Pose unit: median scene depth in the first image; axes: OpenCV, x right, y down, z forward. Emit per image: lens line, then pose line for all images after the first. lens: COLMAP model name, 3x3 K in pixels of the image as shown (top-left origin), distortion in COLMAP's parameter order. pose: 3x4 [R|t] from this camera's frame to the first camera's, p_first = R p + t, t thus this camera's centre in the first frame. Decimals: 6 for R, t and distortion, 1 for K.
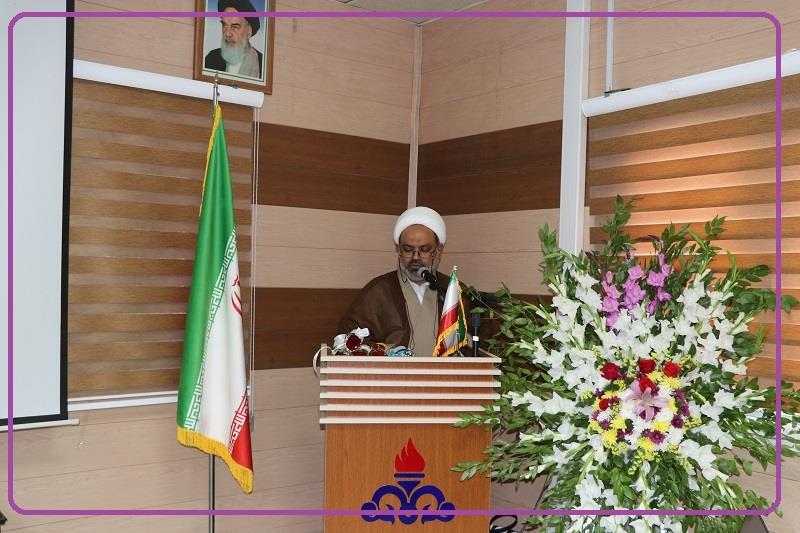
lens RADIAL K [[799.0, 0, 405.3], [0, 799.0, 274.6], [0, 0, 1]] dist [-0.050831, 0.000000]
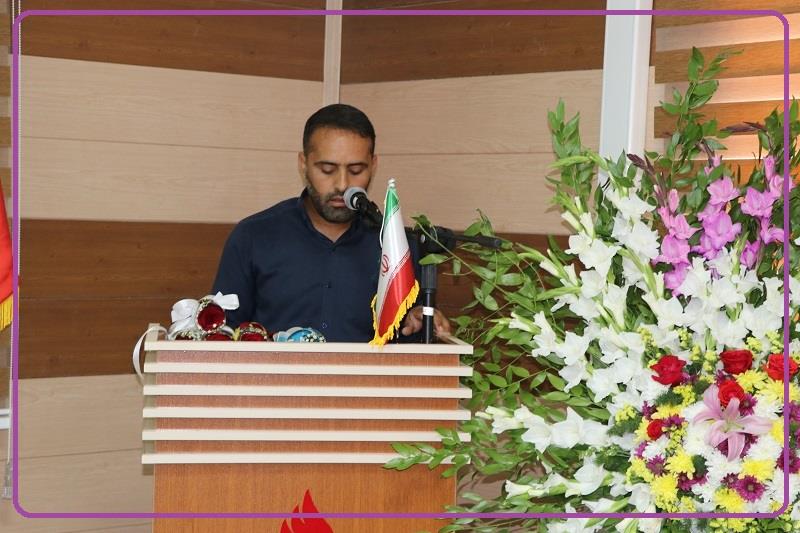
lens RADIAL K [[1840.3, 0, 406.3], [0, 1840.3, 289.2], [0, 0, 1]] dist [0.358818, 0.000000]
pose [[0.999853, 0.002554, 0.016965, 0.051477], [-0.003360, 0.998859, 0.047642, 0.004471], [-0.016824, -0.047692, 0.998720, -0.271906]]
